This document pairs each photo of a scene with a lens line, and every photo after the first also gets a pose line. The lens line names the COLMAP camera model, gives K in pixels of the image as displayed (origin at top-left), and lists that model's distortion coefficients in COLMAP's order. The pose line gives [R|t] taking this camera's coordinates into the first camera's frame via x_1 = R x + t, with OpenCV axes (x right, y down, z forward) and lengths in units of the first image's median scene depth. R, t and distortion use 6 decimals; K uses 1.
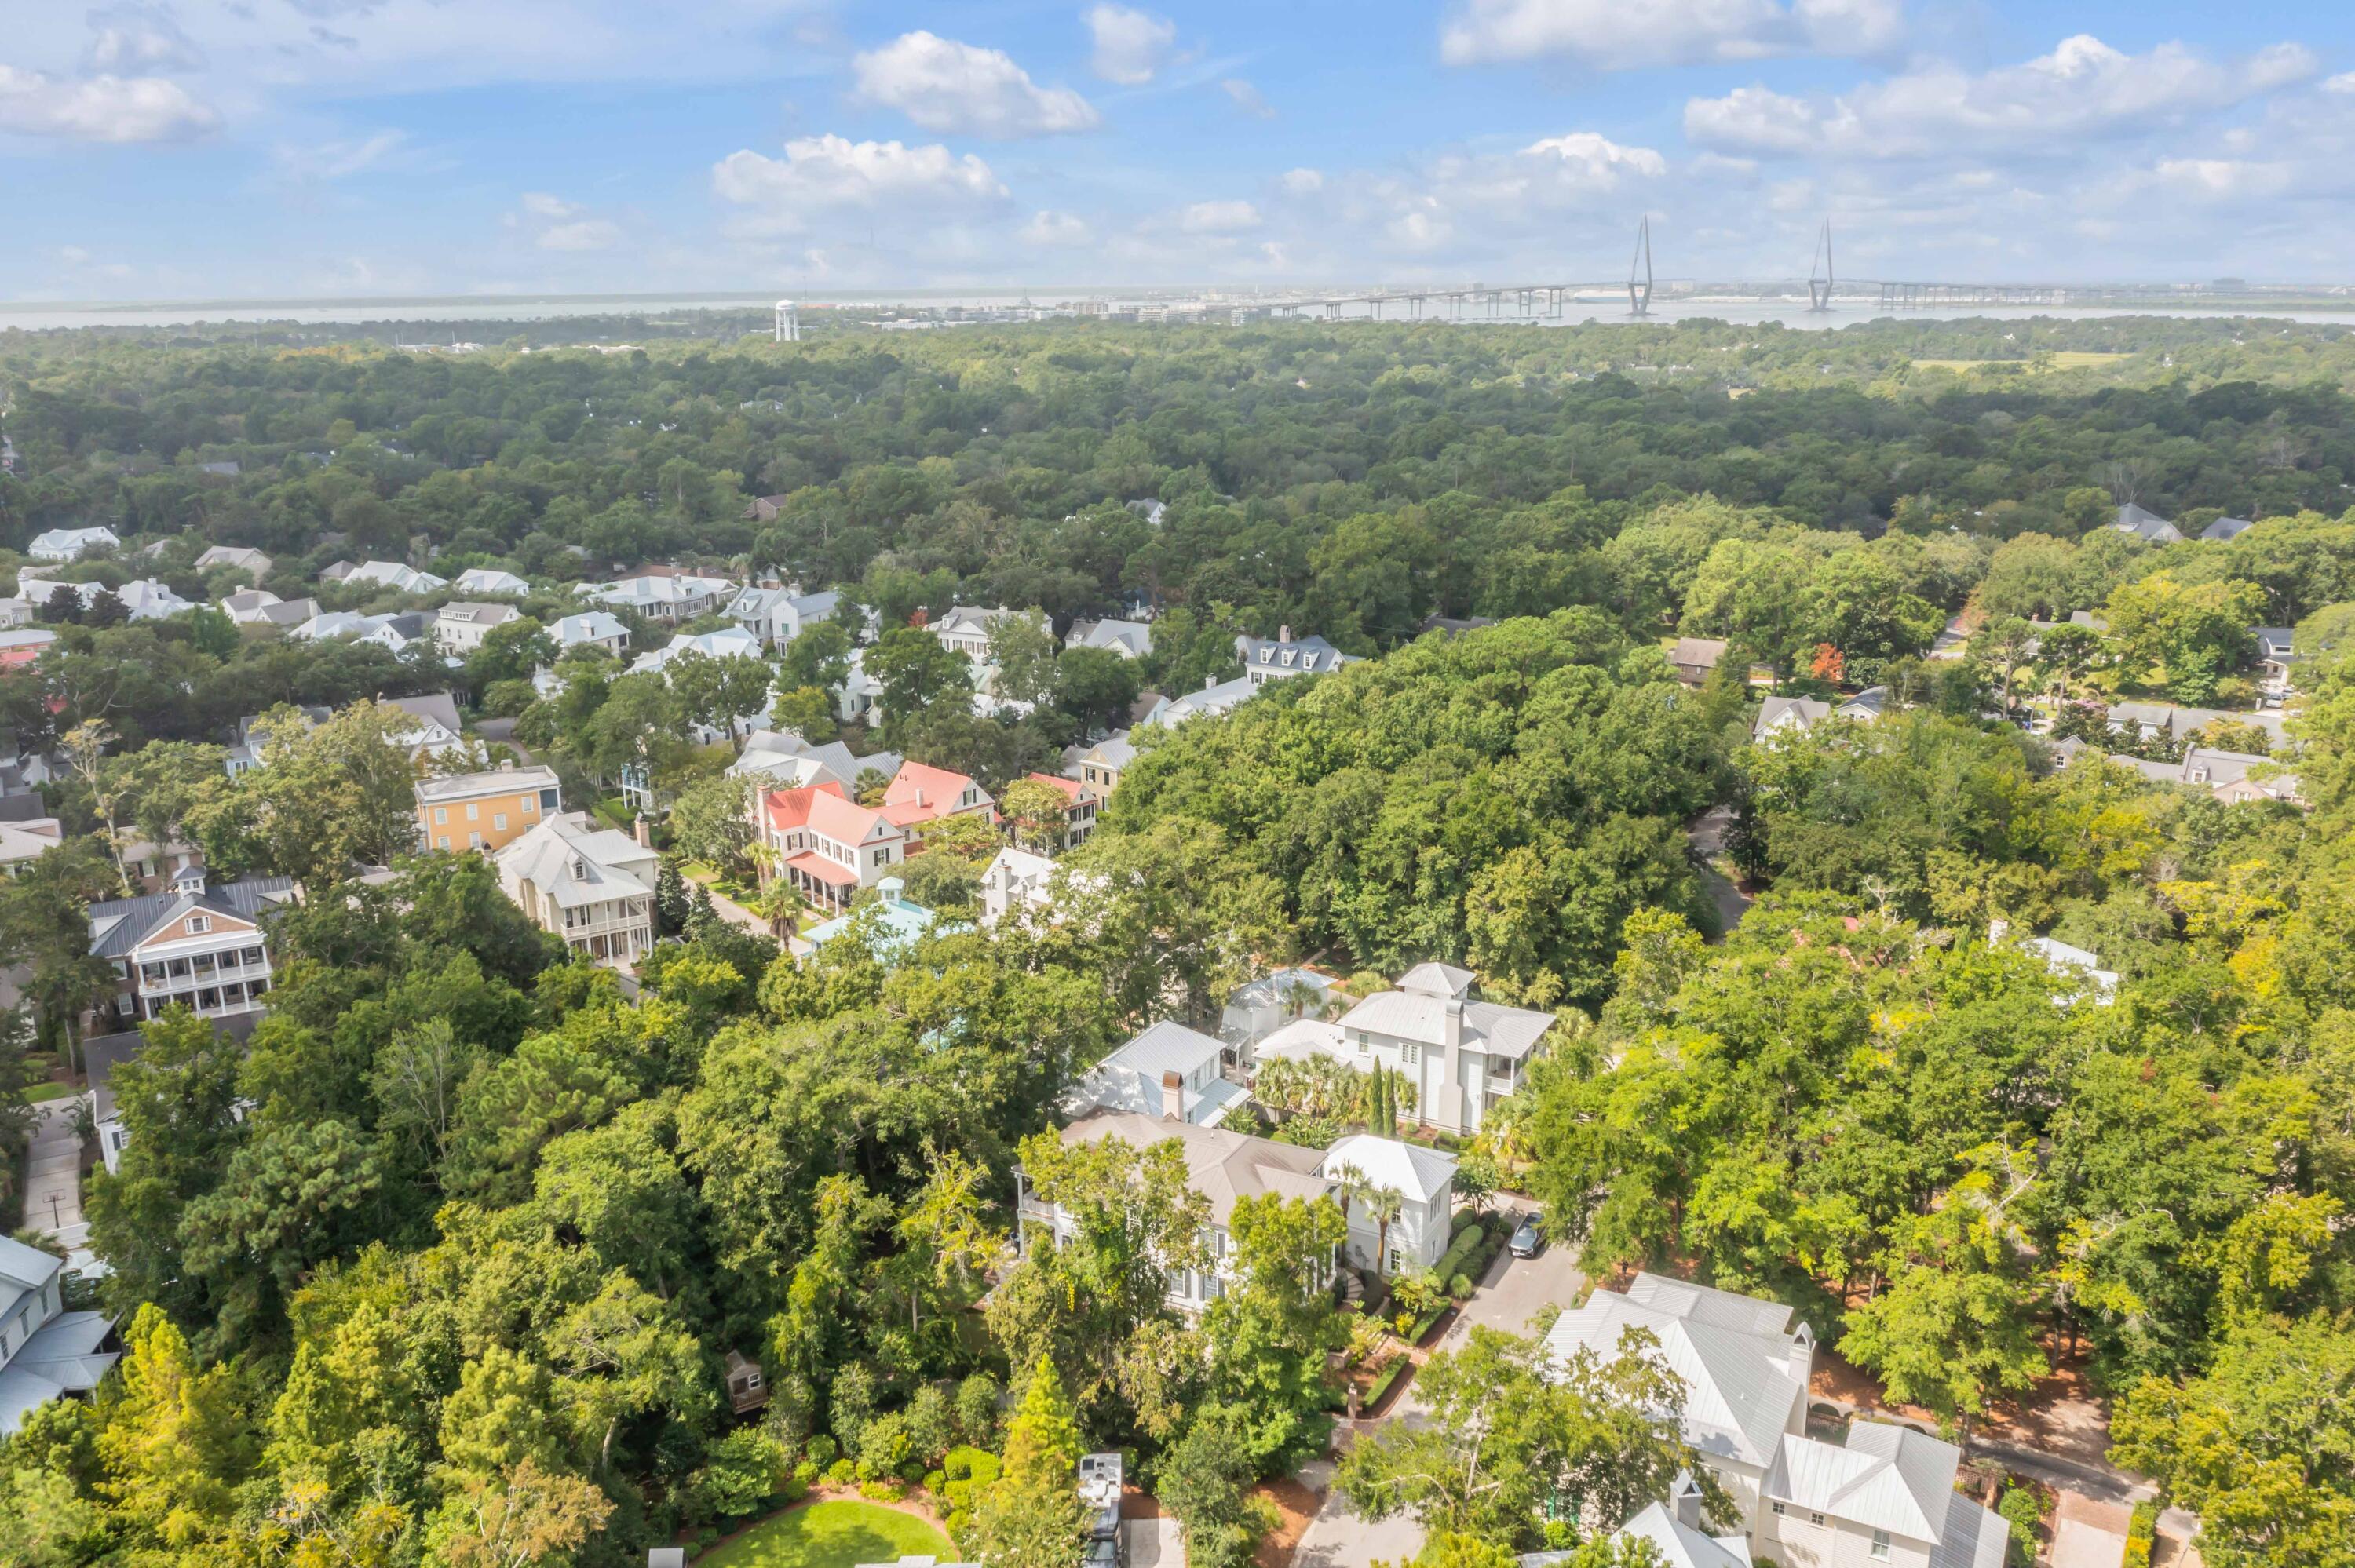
lens RADIAL K [[1881.7, 0, 1179.8], [0, 1881.7, 786.5], [0, 0, 1]] dist [0.011026, -0.007145]
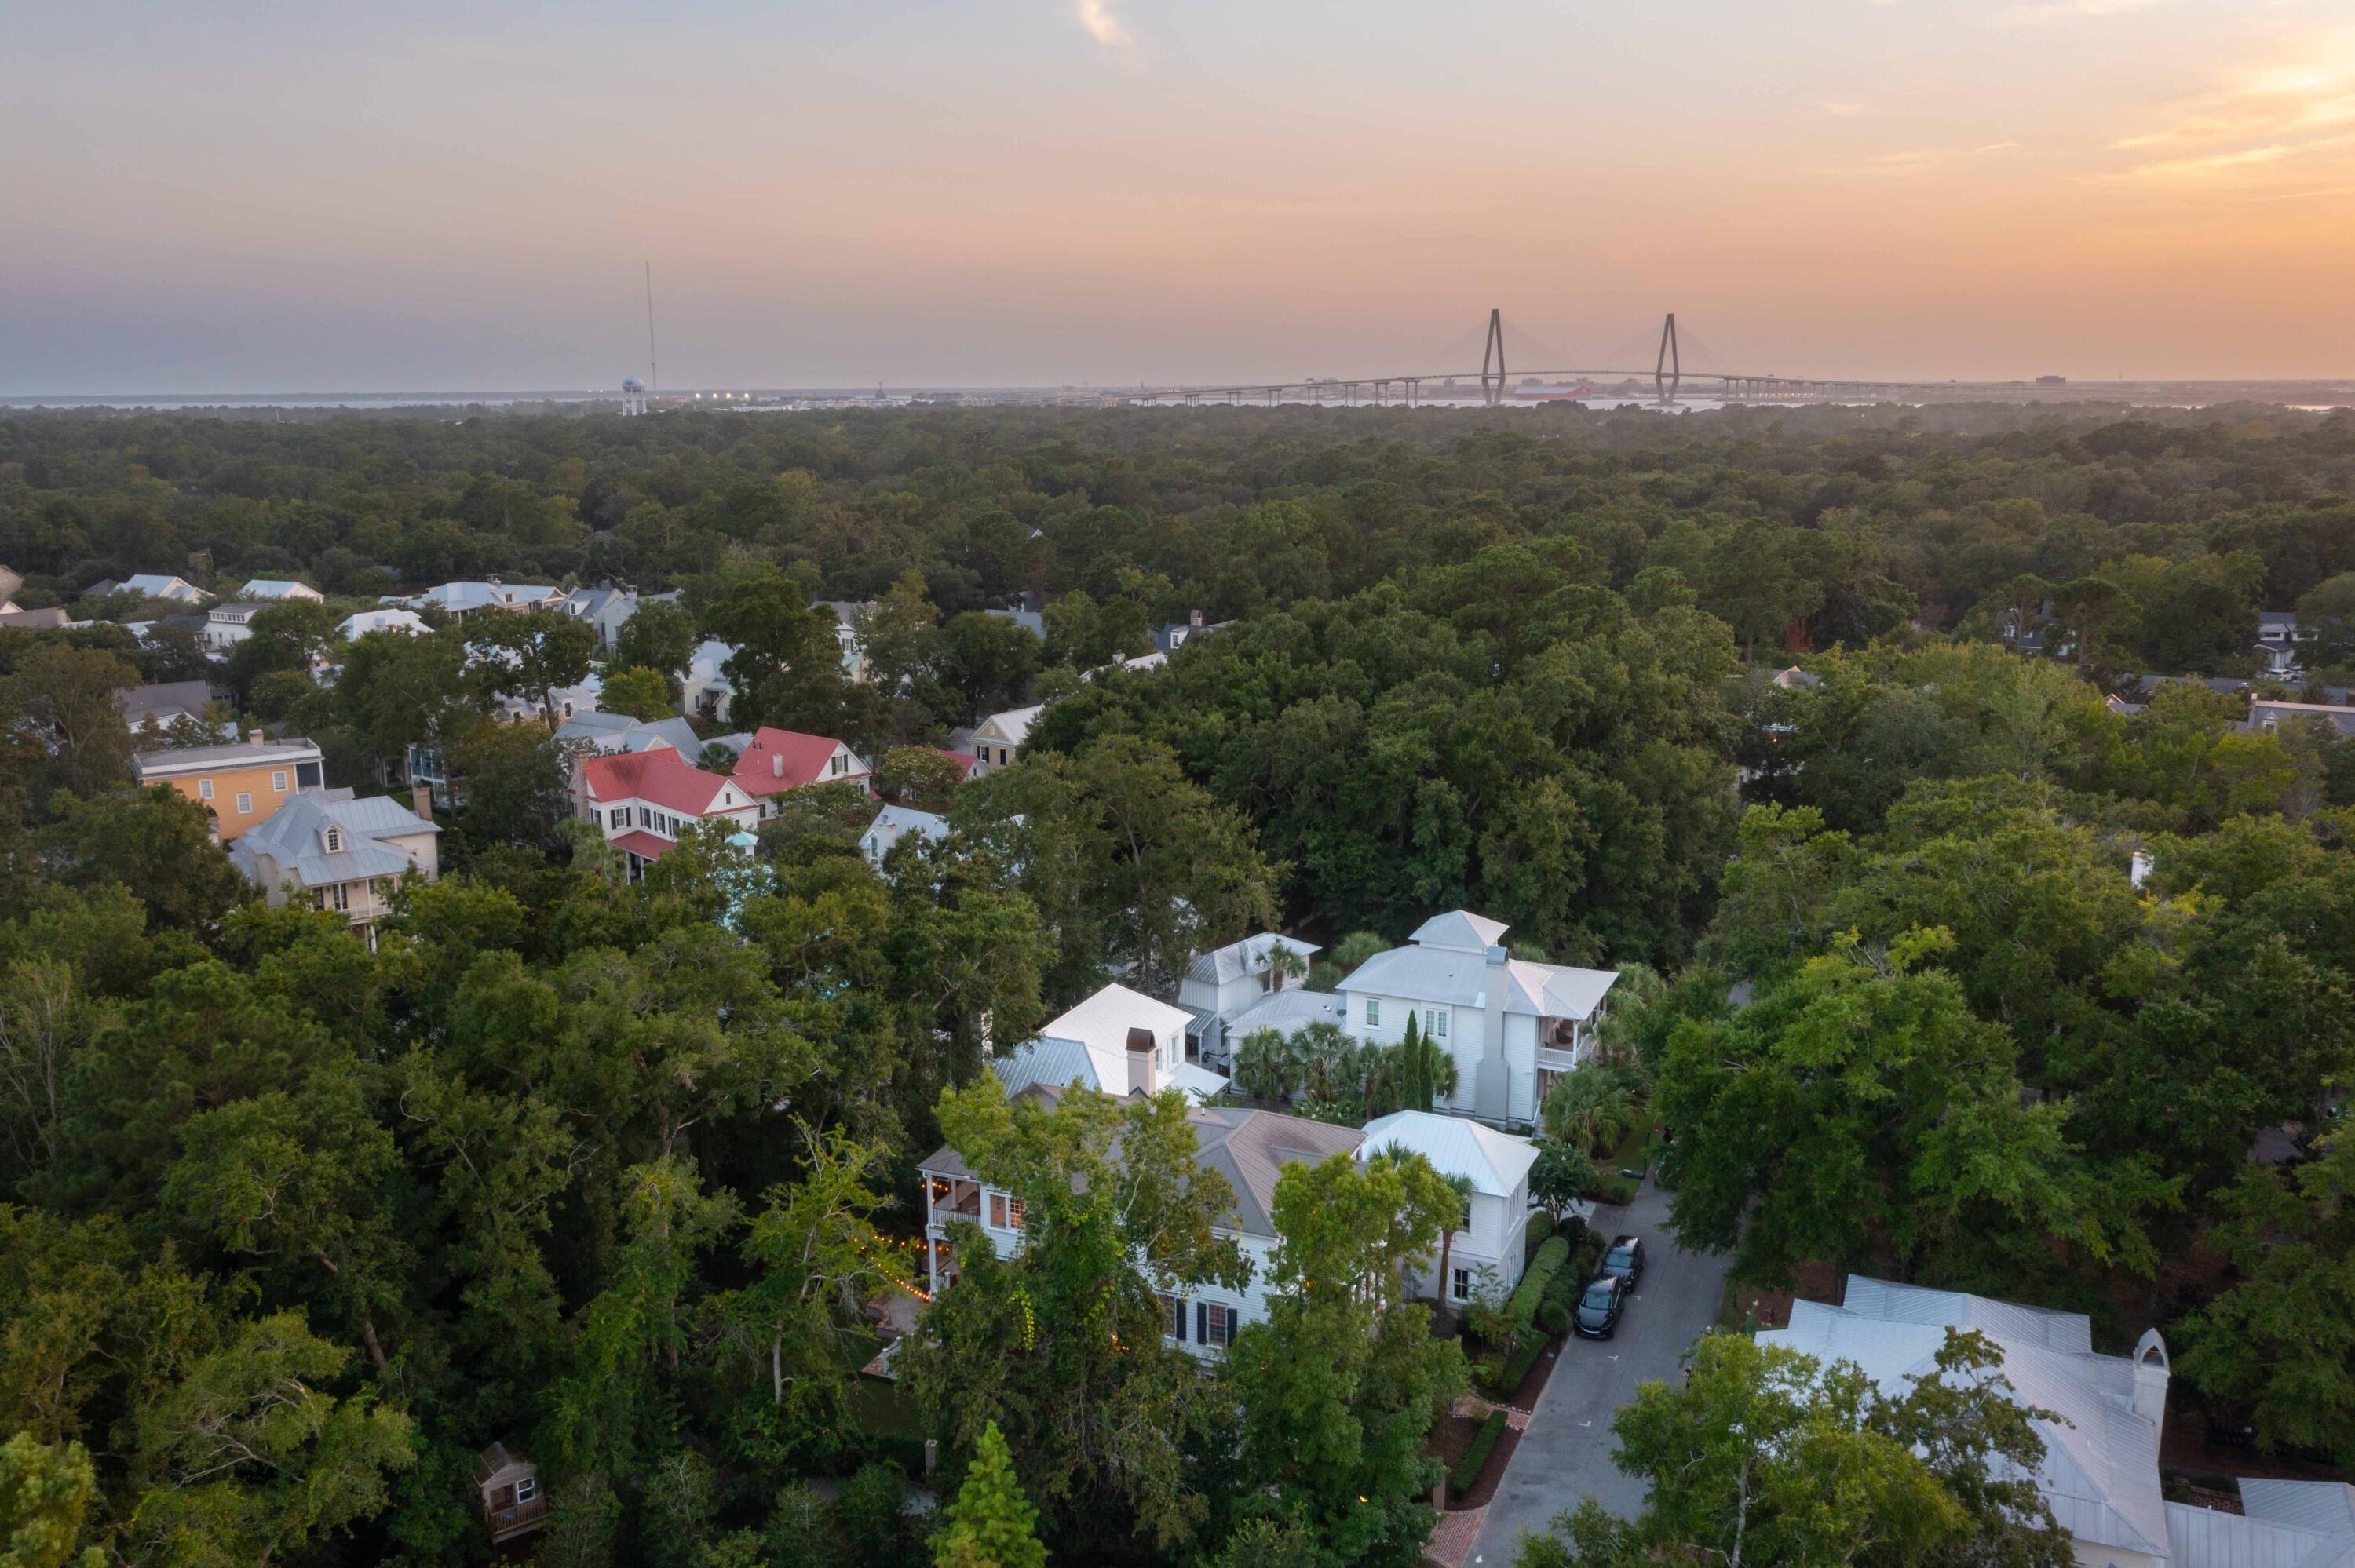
lens RADIAL K [[1881.7, 0, 1173.5], [0, 1881.7, 780.9], [0, 0, 1]] dist [0.011026, -0.007145]
pose [[0.997344, -0.013581, 0.071553, -0.040956], [0.017789, 0.998129, -0.058500, 0.098395], [-0.070624, 0.059617, 0.995720, 0.279627]]
